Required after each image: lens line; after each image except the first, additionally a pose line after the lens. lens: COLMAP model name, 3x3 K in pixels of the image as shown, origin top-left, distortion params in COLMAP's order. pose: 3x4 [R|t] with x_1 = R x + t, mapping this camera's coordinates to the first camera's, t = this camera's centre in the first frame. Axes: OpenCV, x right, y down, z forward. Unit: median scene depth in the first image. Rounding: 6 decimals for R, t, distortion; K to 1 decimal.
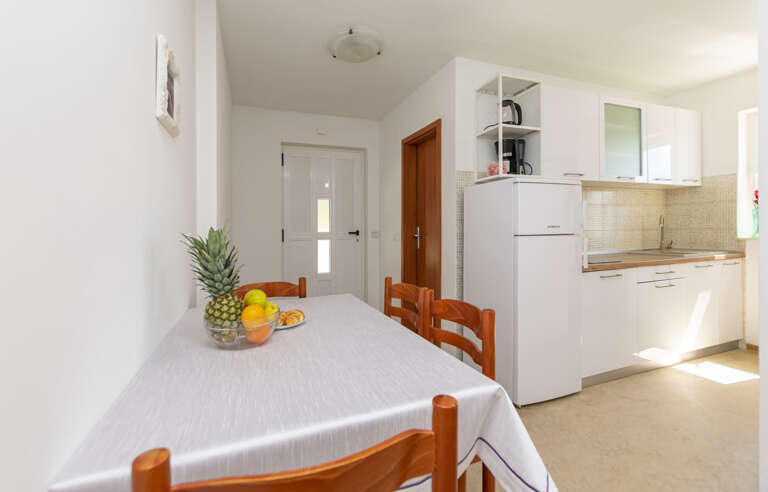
lens RADIAL K [[336.2, 0, 382.2], [0, 336.2, 224.8], [0, 0, 1]] dist [0.000155, -0.000010]
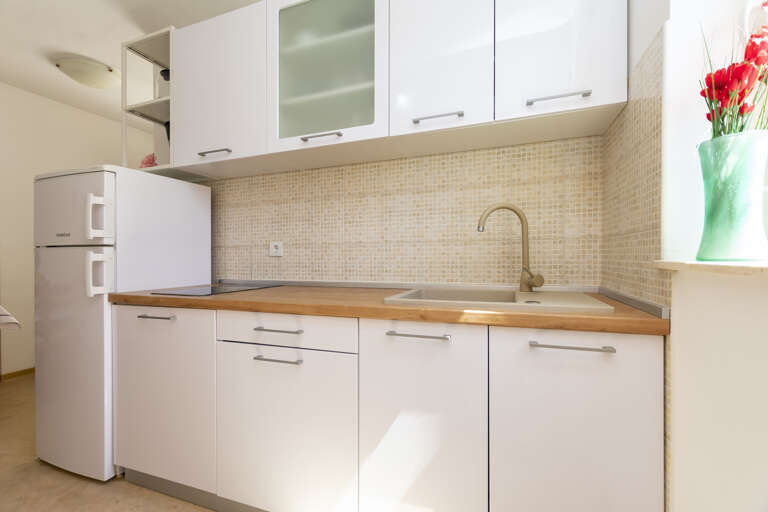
lens RADIAL K [[340.8, 0, 384.0], [0, 340.8, 256.0], [0, 0, 1]] dist [0.001026, 0.000254]
pose [[0.743023, 0.006646, -0.669233, 1.262449], [0.001630, 0.999930, 0.011740, 0.035995], [0.669264, -0.009814, 0.742960, 0.760241]]
